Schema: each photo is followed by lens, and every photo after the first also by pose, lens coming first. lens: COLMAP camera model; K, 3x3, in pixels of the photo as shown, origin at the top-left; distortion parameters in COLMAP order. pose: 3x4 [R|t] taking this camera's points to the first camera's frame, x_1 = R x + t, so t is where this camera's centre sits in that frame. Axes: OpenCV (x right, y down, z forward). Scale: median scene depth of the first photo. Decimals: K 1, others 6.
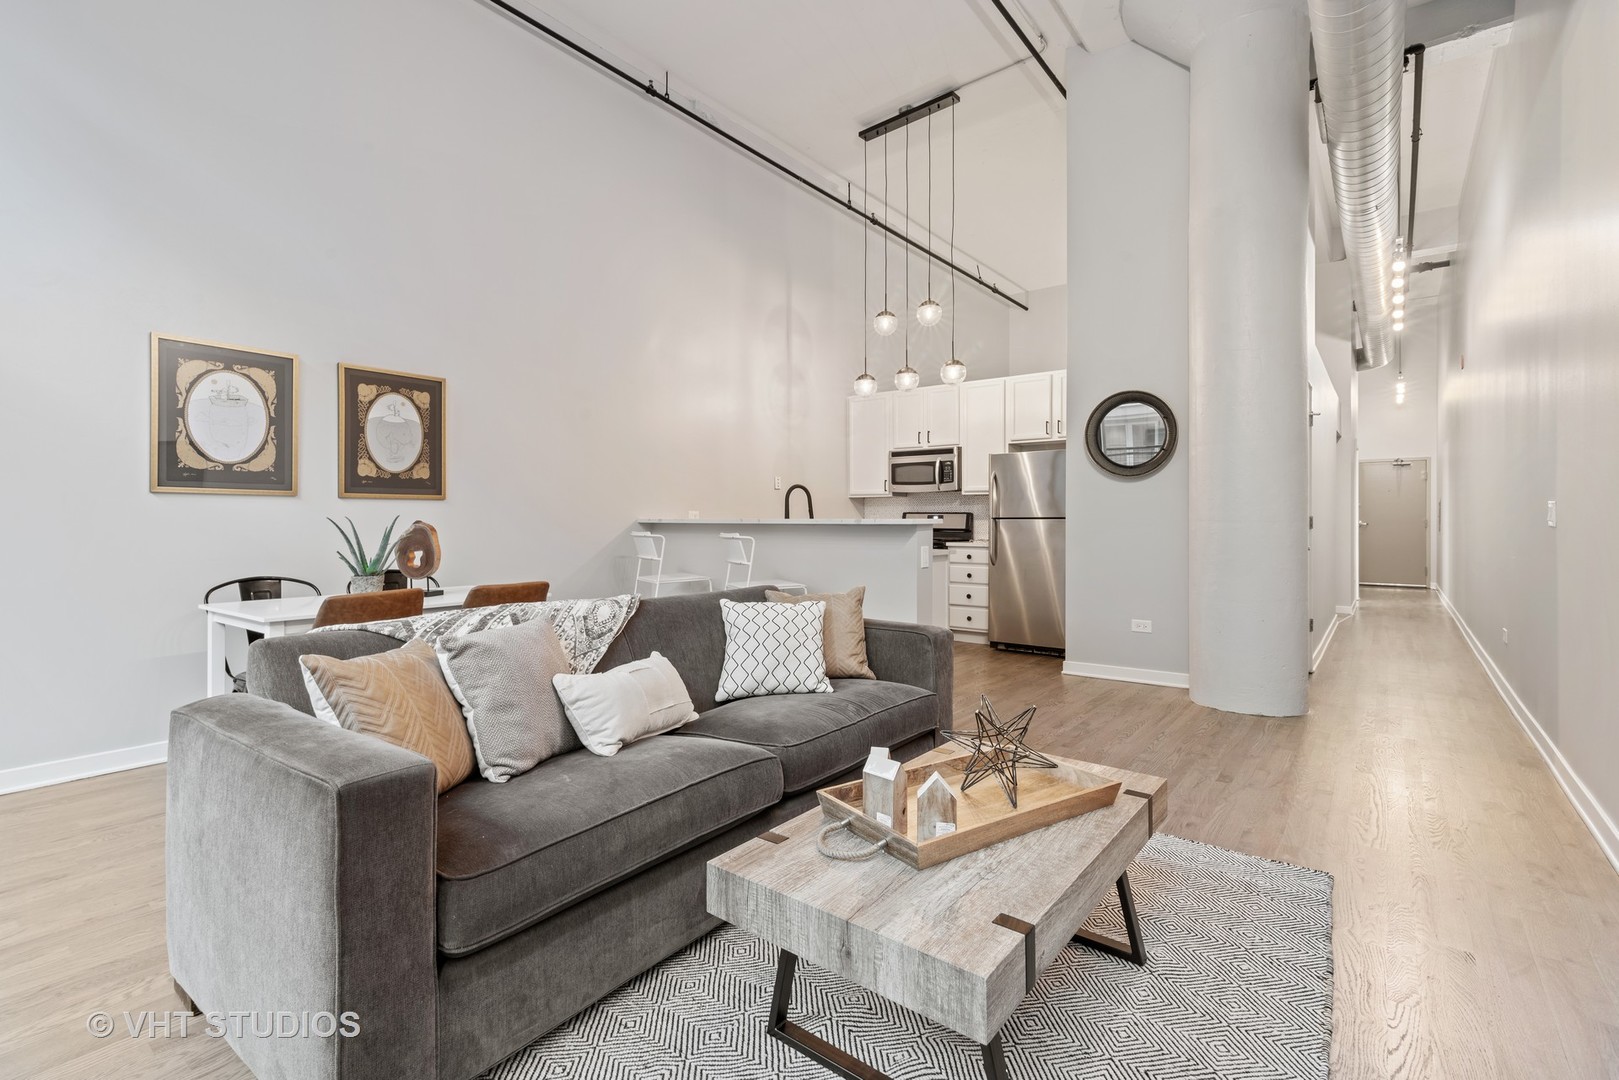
lens RADIAL K [[727.1, 0, 804.6], [0, 727.1, 524.7], [0, 0, 1]] dist [0.012320, -0.000789]
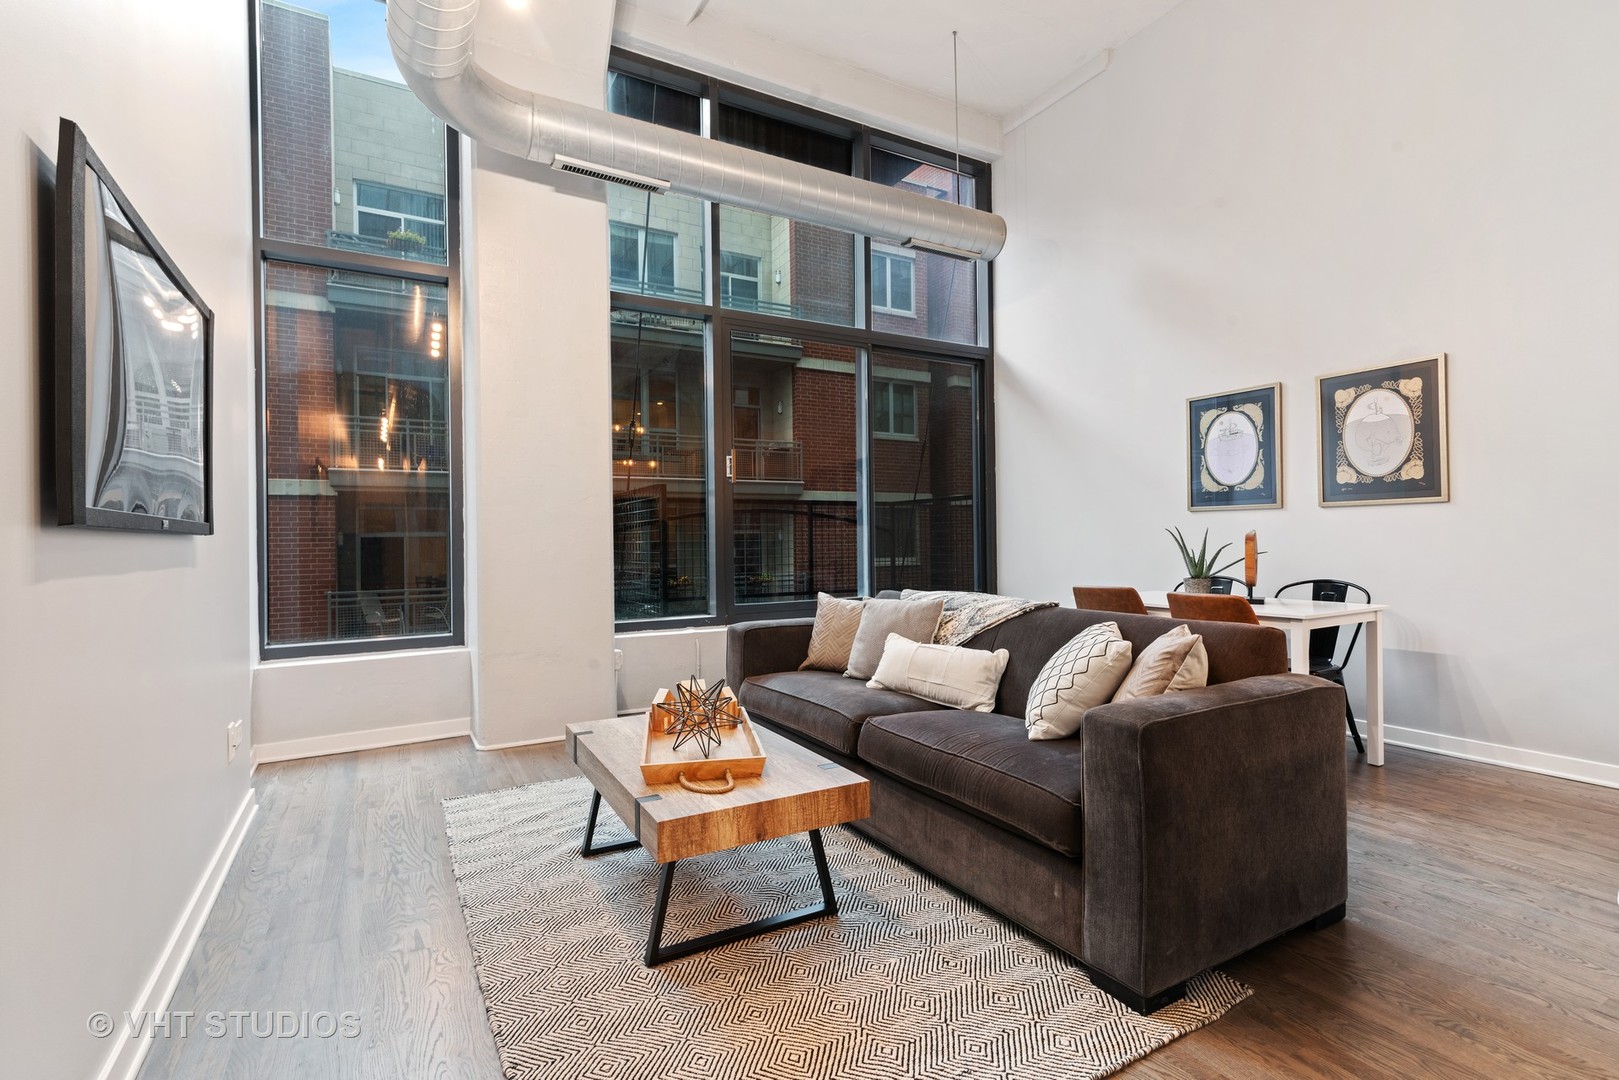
lens RADIAL K [[743.3, 0, 805.8], [0, 743.3, 529.9], [0, 0, 1]] dist [0.013469, -0.000220]
pose [[-0.374016, -0.004559, -0.927411, 0.453991], [0.008171, 0.999933, -0.008210, -0.001530], [0.927386, -0.010648, -0.373953, 0.536839]]
